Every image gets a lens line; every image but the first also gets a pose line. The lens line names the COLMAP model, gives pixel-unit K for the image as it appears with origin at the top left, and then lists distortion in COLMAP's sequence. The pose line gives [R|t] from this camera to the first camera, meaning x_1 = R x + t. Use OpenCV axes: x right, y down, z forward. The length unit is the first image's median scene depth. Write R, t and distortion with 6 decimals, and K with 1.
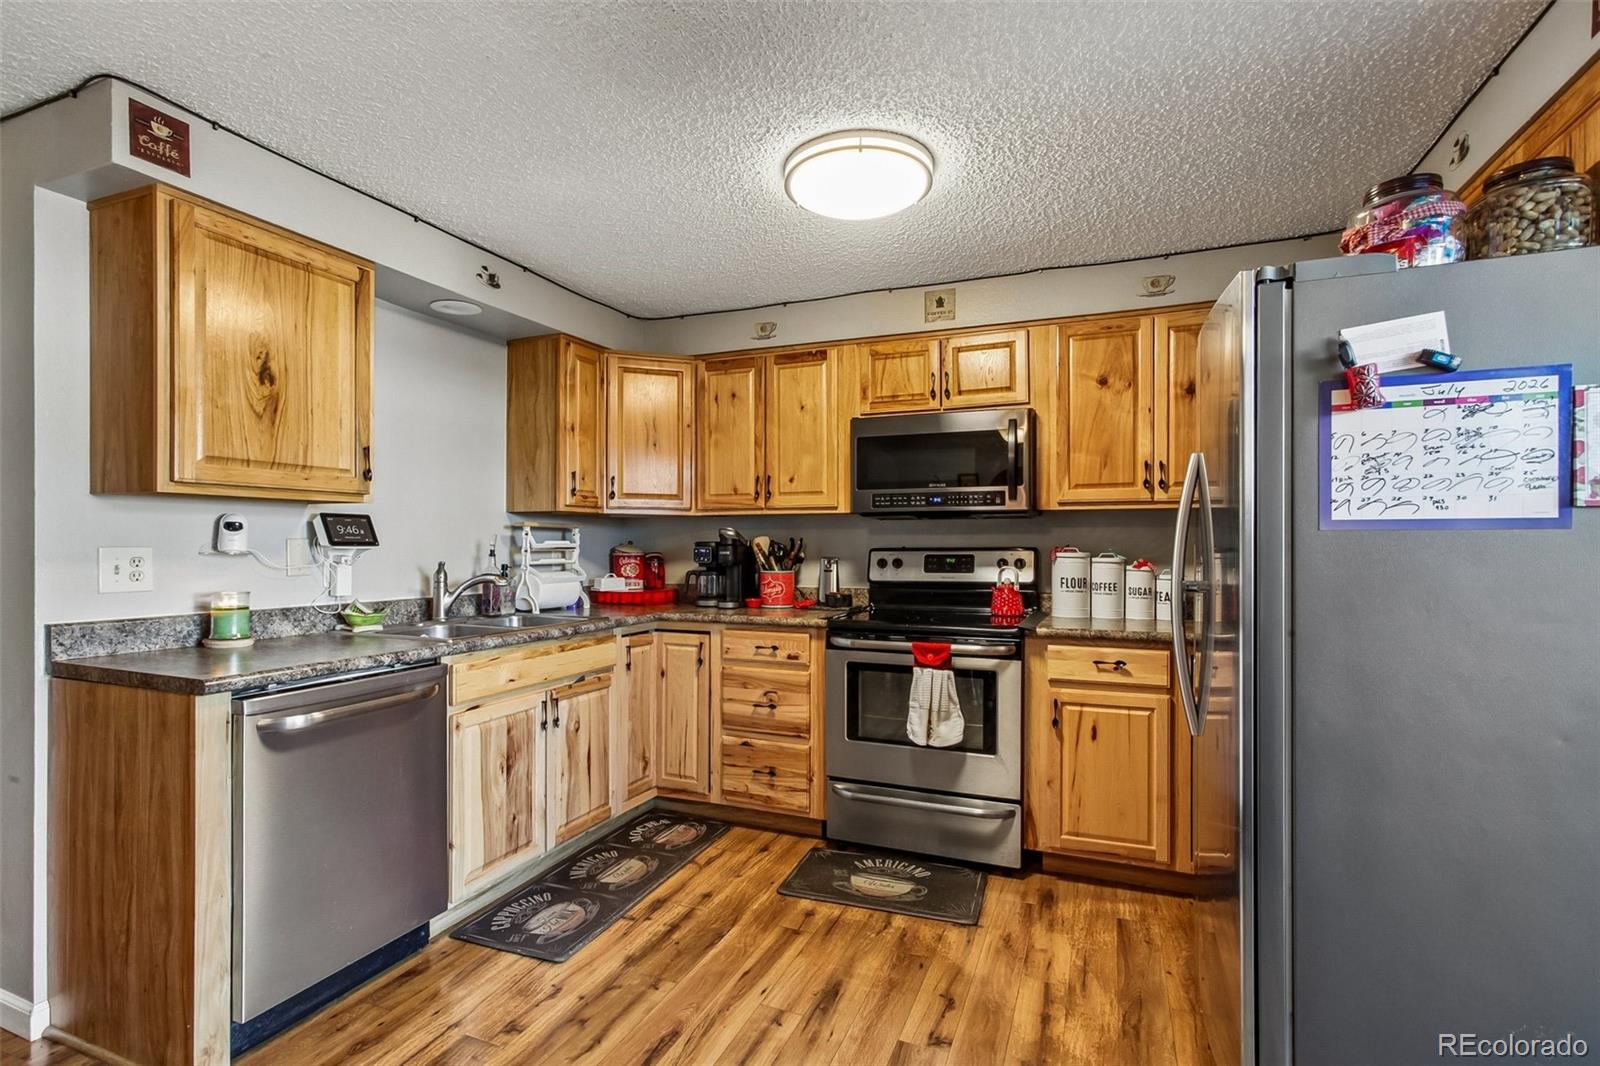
lens RADIAL K [[788.2, 0, 788.0], [0, 788.2, 533.5], [0, 0, 1]] dist [-0.025231, 0.023314]
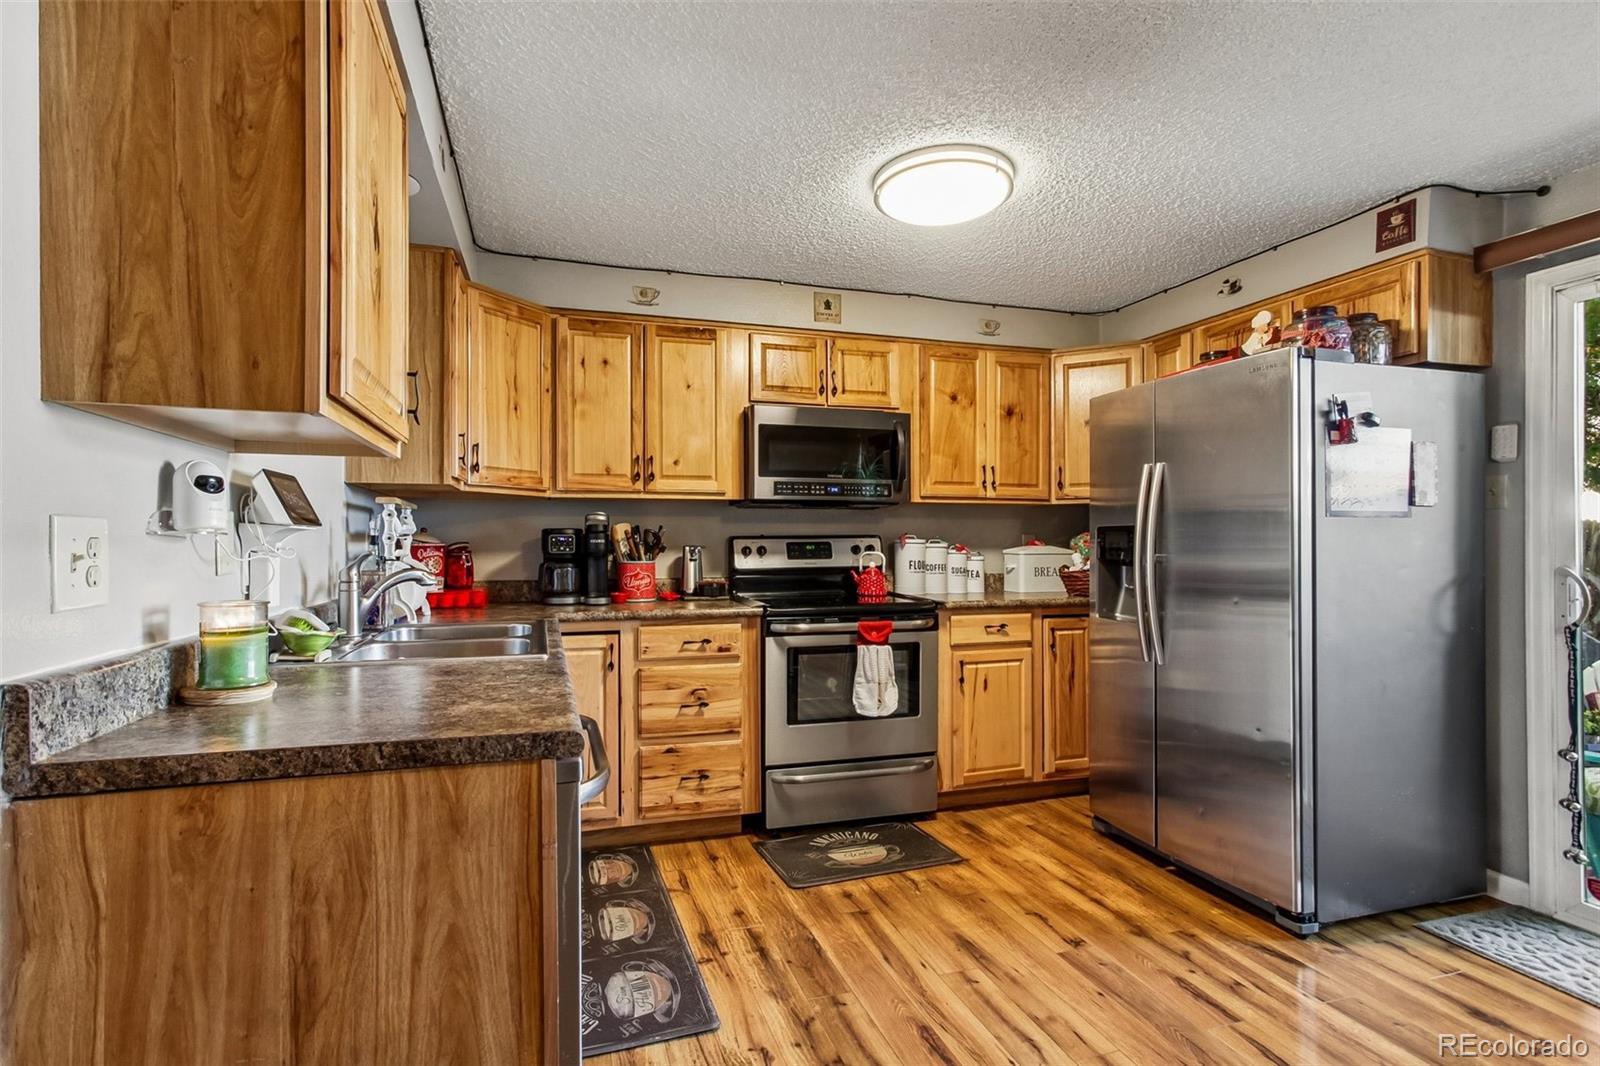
lens RADIAL K [[788.2, 0, 788.0], [0, 788.2, 533.5], [0, 0, 1]] dist [-0.025231, 0.023314]
pose [[0.758769, 0.004331, 0.651345, -0.594815], [-0.005208, 0.999986, -0.000582, 0.018759], [-0.651339, -0.002950, 0.758782, 0.247801]]
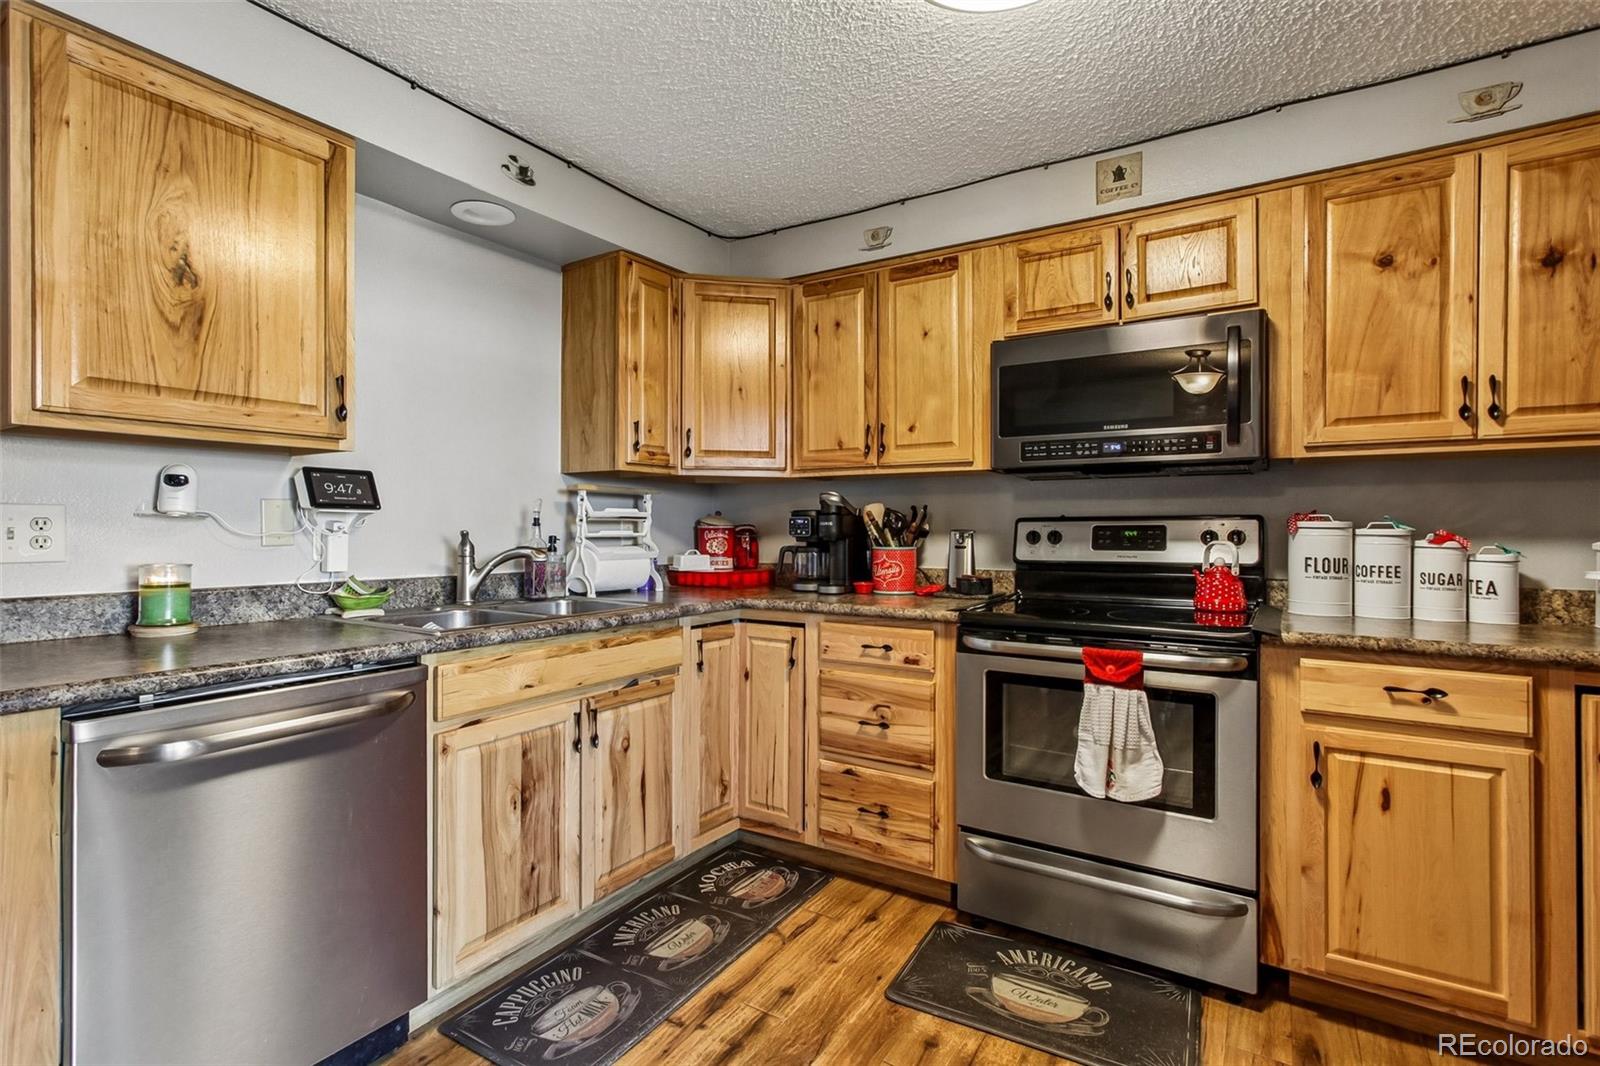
lens RADIAL K [[782.3, 0, 783.2], [0, 782.3, 521.5], [0, 0, 1]] dist [-0.021204, 0.021444]
pose [[0.984850, 0.000039, -0.173409, 0.015925], [0.000837, 0.999987, 0.004983, 0.022404], [0.173407, -0.005053, 0.984837, 0.268451]]
